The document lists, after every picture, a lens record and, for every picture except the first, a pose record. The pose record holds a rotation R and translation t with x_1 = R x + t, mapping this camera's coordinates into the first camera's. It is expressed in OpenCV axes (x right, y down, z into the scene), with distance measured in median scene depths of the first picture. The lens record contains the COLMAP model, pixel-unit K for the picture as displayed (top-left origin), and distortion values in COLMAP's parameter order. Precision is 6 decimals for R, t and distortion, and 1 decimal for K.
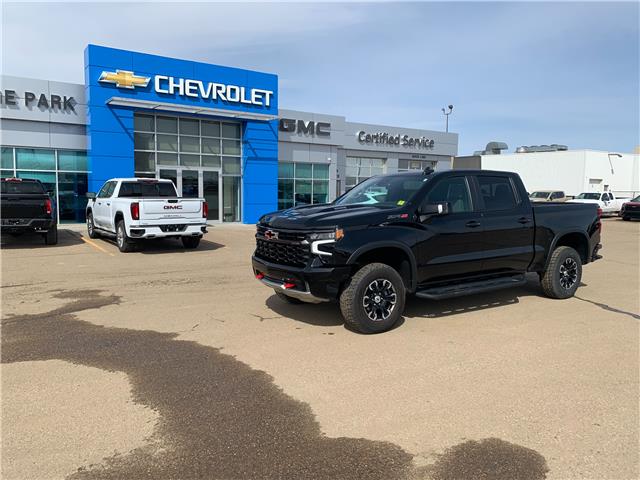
lens RADIAL K [[491.8, 0, 320.0], [0, 491.8, 240.0], [0, 0, 1]] dist [0.042481, -0.073201]
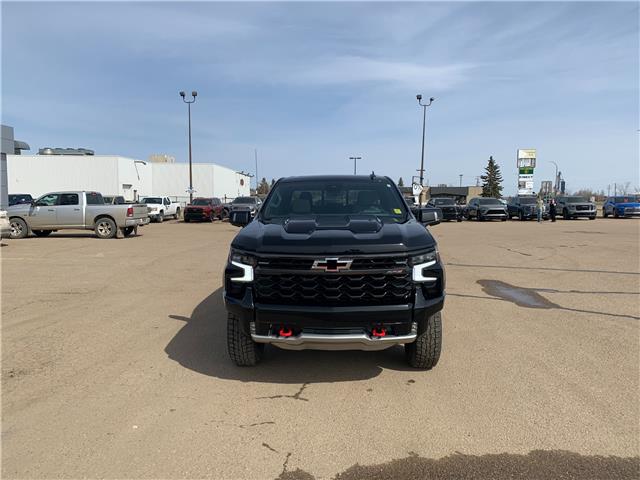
lens RADIAL K [[486.6, 0, 320.0], [0, 486.6, 240.0], [0, 0, 1]] dist [0.046446, -0.065045]
pose [[0.573020, -0.078499, 0.815773, -0.331027], [0.085231, 0.995713, 0.035945, -0.035617], [-0.815097, 0.048932, 0.577254, 0.321065]]
